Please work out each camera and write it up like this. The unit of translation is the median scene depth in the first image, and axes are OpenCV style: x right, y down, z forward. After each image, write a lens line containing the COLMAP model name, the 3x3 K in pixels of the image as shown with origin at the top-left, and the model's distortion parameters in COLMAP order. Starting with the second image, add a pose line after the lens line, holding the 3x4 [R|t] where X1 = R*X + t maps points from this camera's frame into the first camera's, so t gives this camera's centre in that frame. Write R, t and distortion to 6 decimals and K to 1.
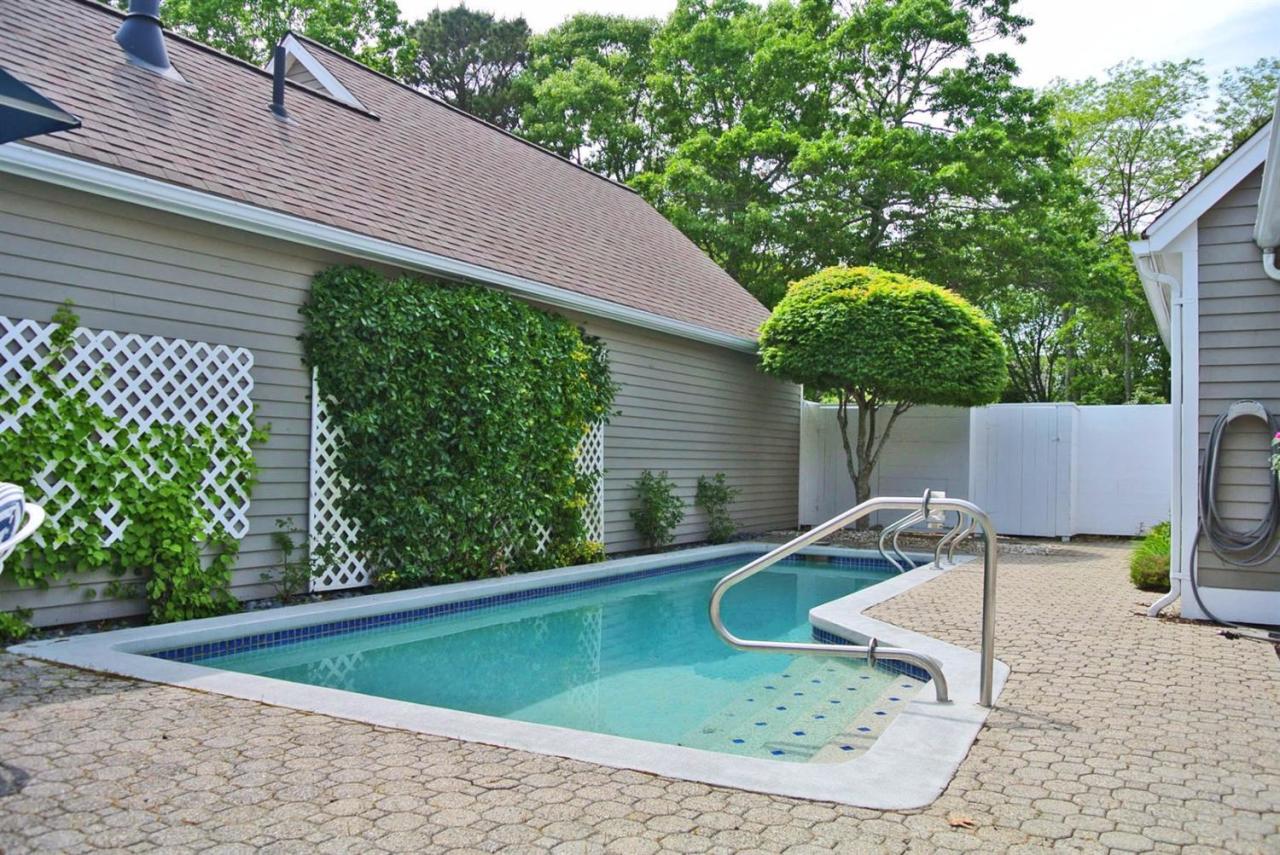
lens RADIAL K [[992.3, 0, 640.0], [0, 992.3, 427.5], [0, 0, 1]] dist [-0.090316, 0.042896]
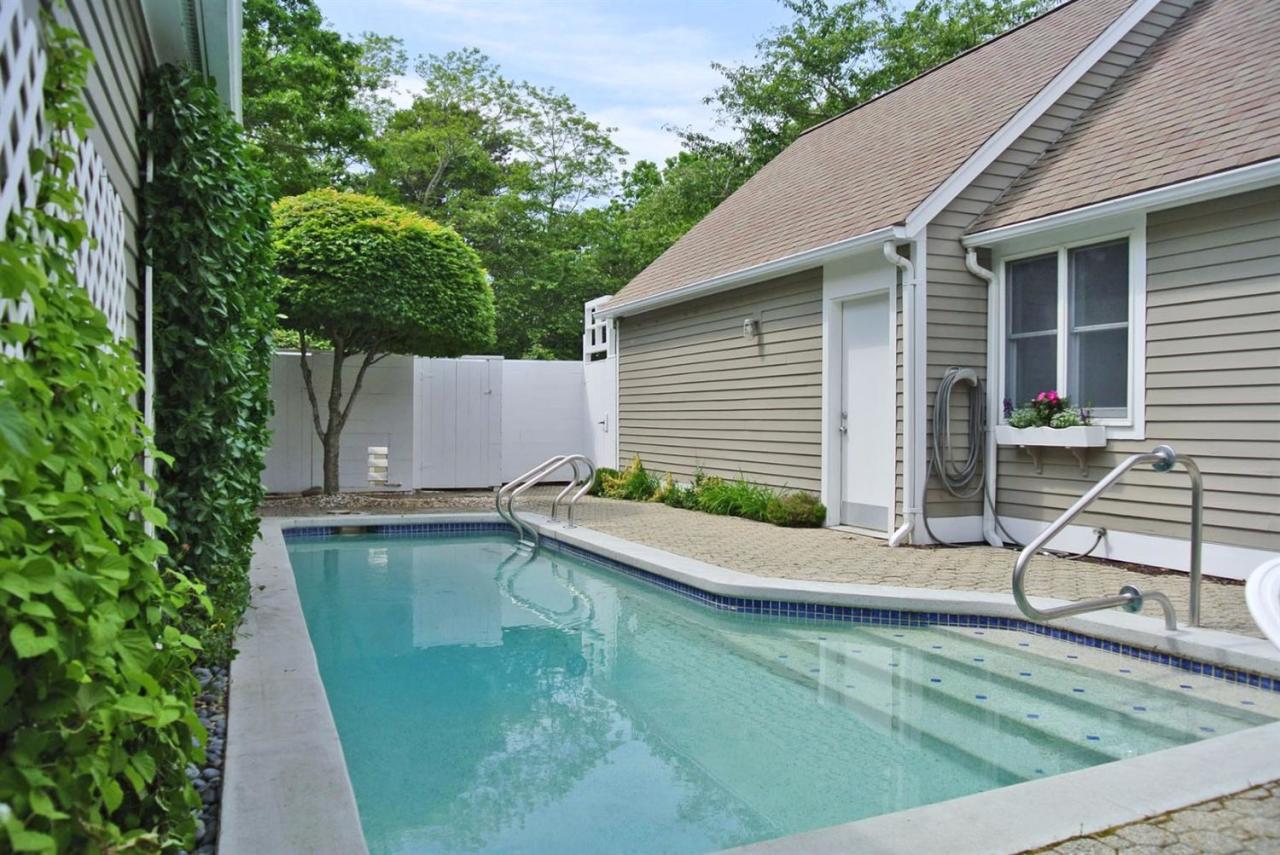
lens RADIAL K [[992.3, 0, 640.0], [0, 992.3, 427.5], [0, 0, 1]] dist [-0.090316, 0.042896]
pose [[0.613665, -0.022110, 0.789257, -0.341837], [-0.019212, 0.998894, 0.042920, 0.001939], [-0.789333, -0.041502, 0.612561, 0.285615]]
